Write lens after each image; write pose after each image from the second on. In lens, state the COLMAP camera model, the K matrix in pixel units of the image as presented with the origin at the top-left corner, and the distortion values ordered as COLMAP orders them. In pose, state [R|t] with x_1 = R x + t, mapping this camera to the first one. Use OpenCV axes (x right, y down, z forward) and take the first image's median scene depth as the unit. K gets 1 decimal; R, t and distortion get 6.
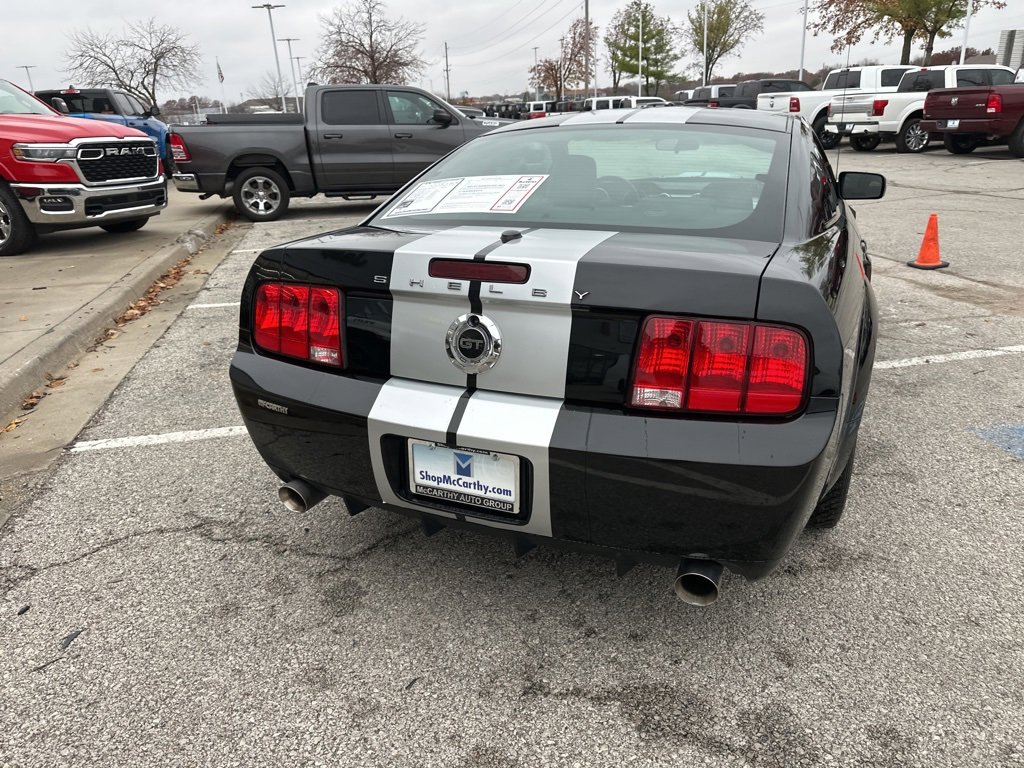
lens RADIAL K [[724.7, 0, 510.7], [0, 724.7, 376.8], [0, 0, 1]] dist [0.029507, -0.035228]
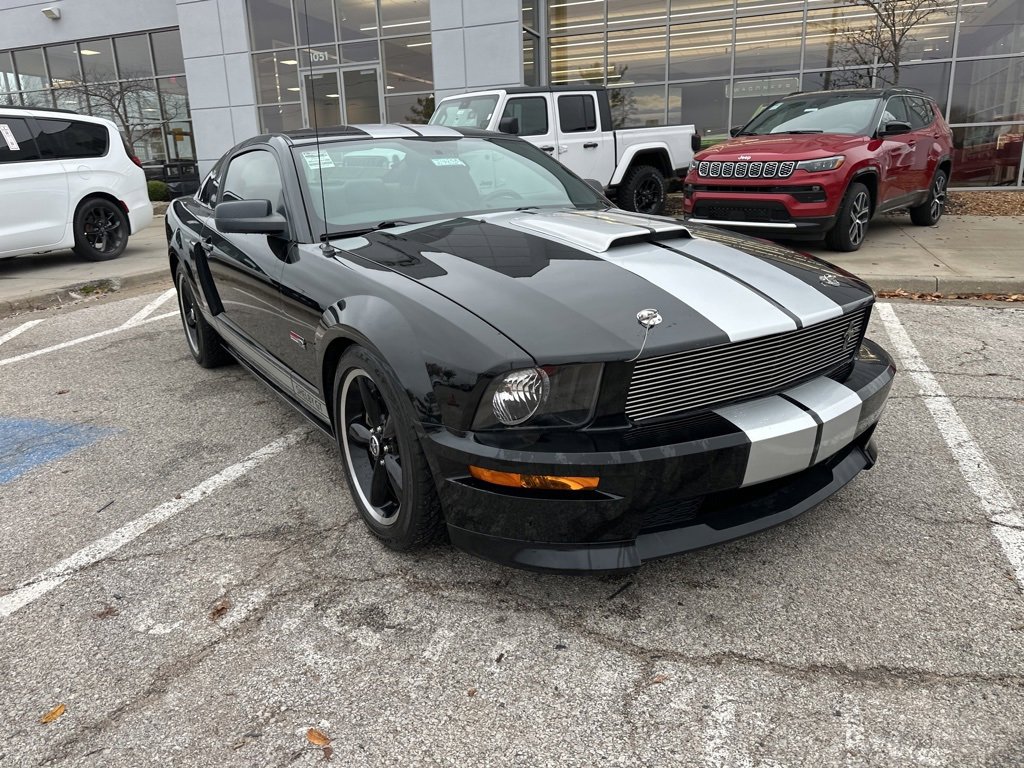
lens RADIAL K [[721.2, 0, 509.2], [0, 721.2, 380.5], [0, 0, 1]] dist [0.026913, -0.032591]
pose [[-0.548174, 0.285916, -0.785976, 0.410022], [-0.233518, 0.850057, 0.472093, -0.227147], [0.803103, 0.442329, -0.399213, 0.668290]]
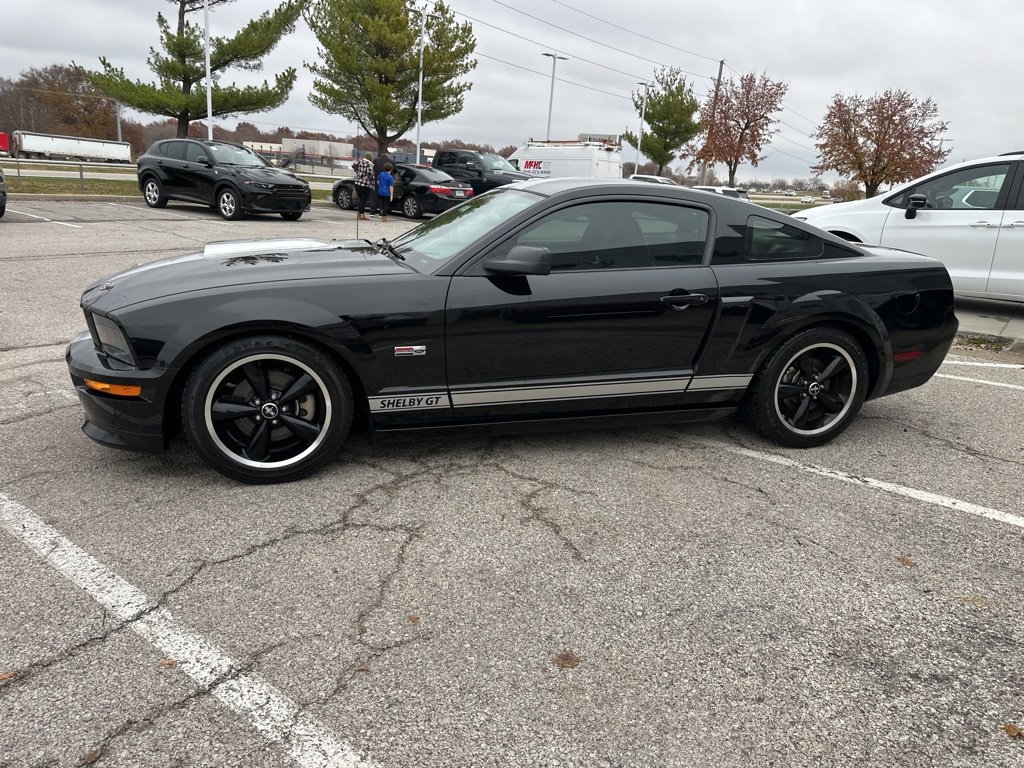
lens RADIAL K [[718.6, 0, 508.0], [0, 718.6, 385.0], [0, 0, 1]] dist [0.038628, -0.047262]
pose [[-0.630760, -0.214003, 0.745885, -0.261427], [0.228756, 0.867222, 0.442263, -0.235210], [-0.741494, 0.449587, -0.498054, 0.695459]]
